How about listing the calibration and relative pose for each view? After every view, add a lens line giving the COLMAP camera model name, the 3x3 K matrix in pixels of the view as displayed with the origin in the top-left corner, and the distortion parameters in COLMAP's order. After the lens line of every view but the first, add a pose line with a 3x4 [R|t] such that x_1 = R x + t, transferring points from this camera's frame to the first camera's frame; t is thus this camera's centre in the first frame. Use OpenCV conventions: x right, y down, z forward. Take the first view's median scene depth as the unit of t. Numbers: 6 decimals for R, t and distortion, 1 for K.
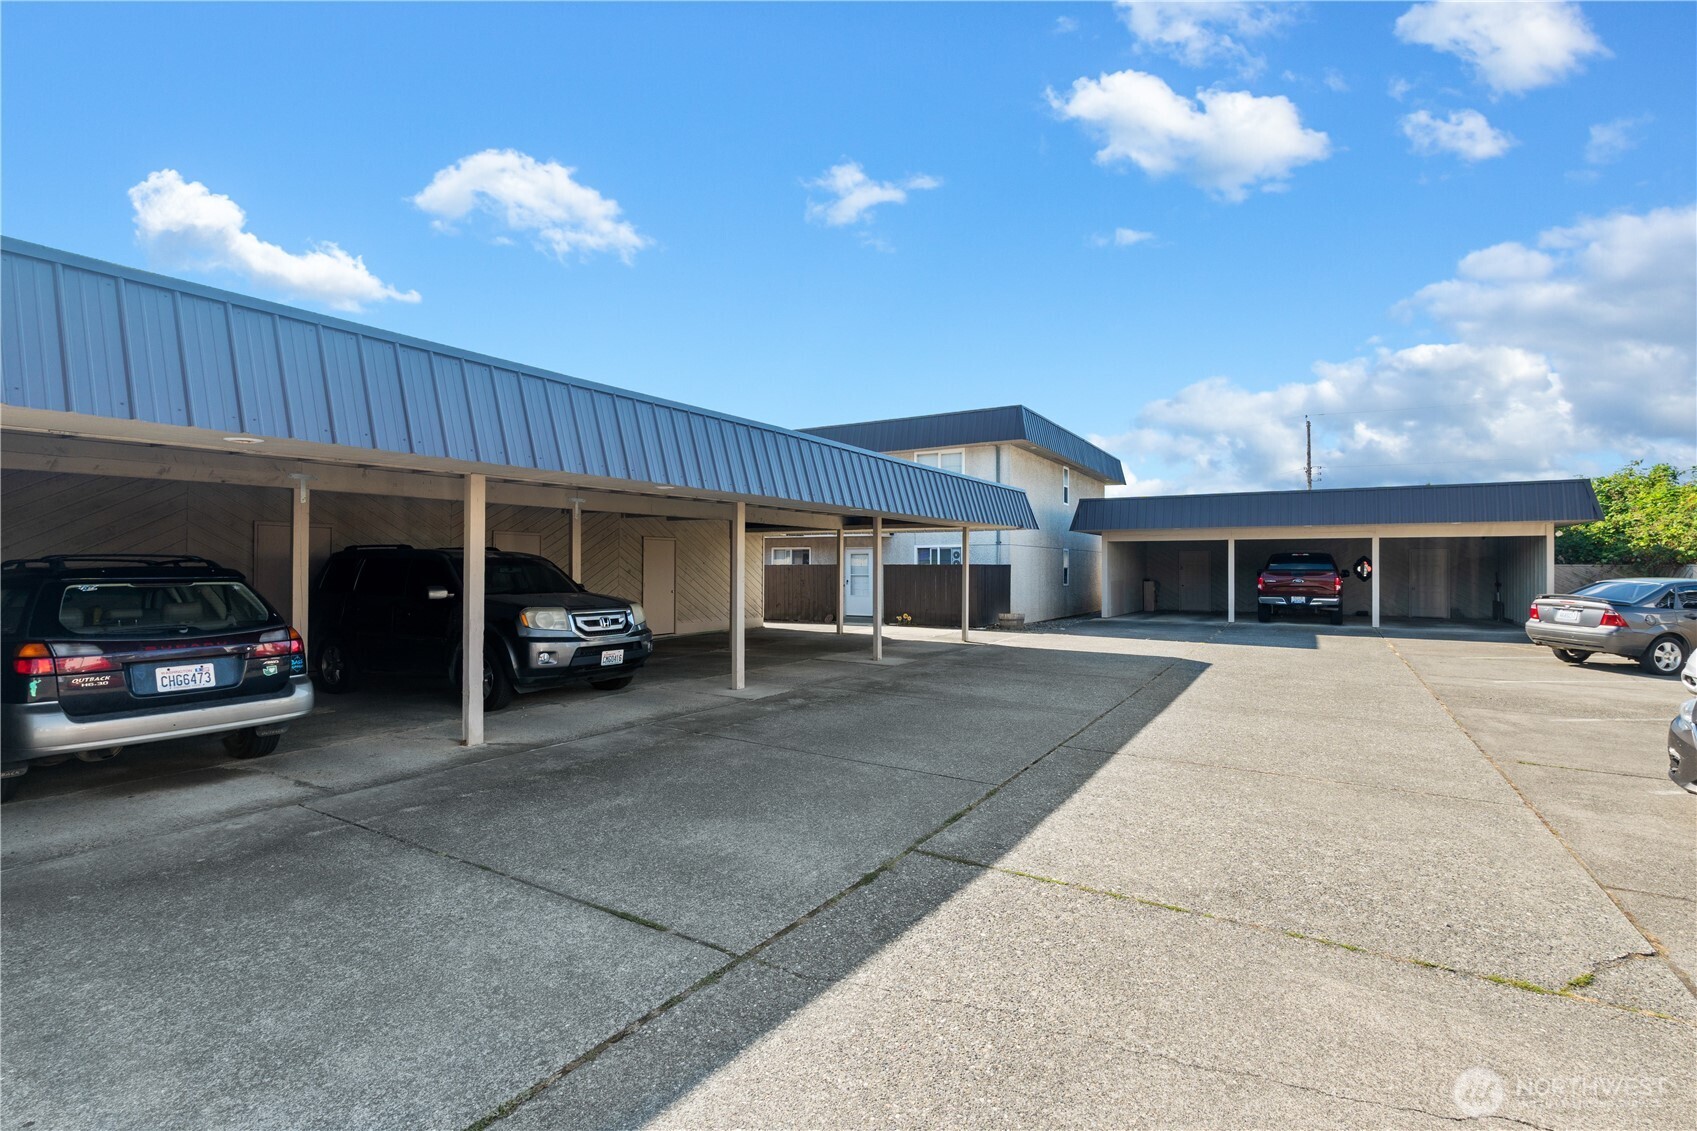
lens RADIAL K [[783.4, 0, 849.8], [0, 783.4, 571.1], [0, 0, 1]] dist [0.000080, -0.000086]
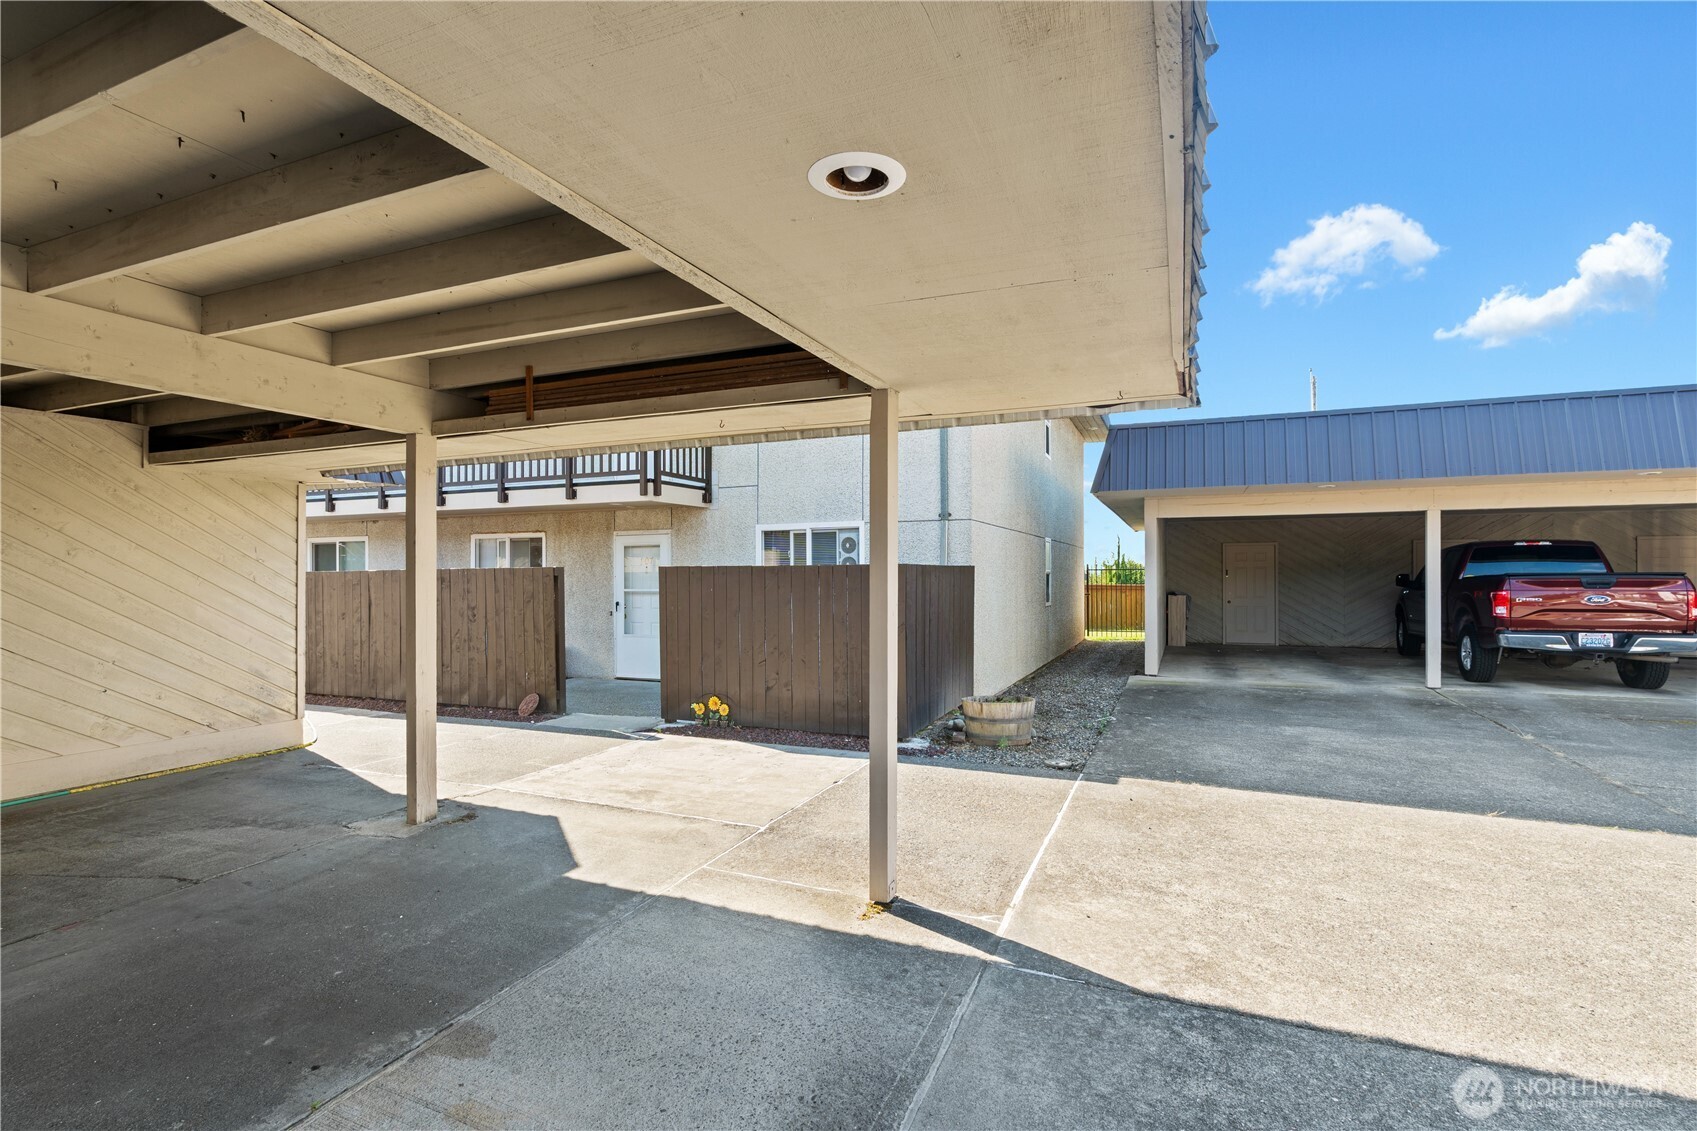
lens RADIAL K [[494.2, 0, 848.6], [0, 494.2, 572.9], [0, 0, 1]] dist [-0.000038, -0.000006]
pose [[0.991669, -0.005333, 0.128703, 0.102191], [0.006118, 0.999965, -0.005702, -0.003226], [-0.128668, 0.006441, 0.991667, 0.737516]]
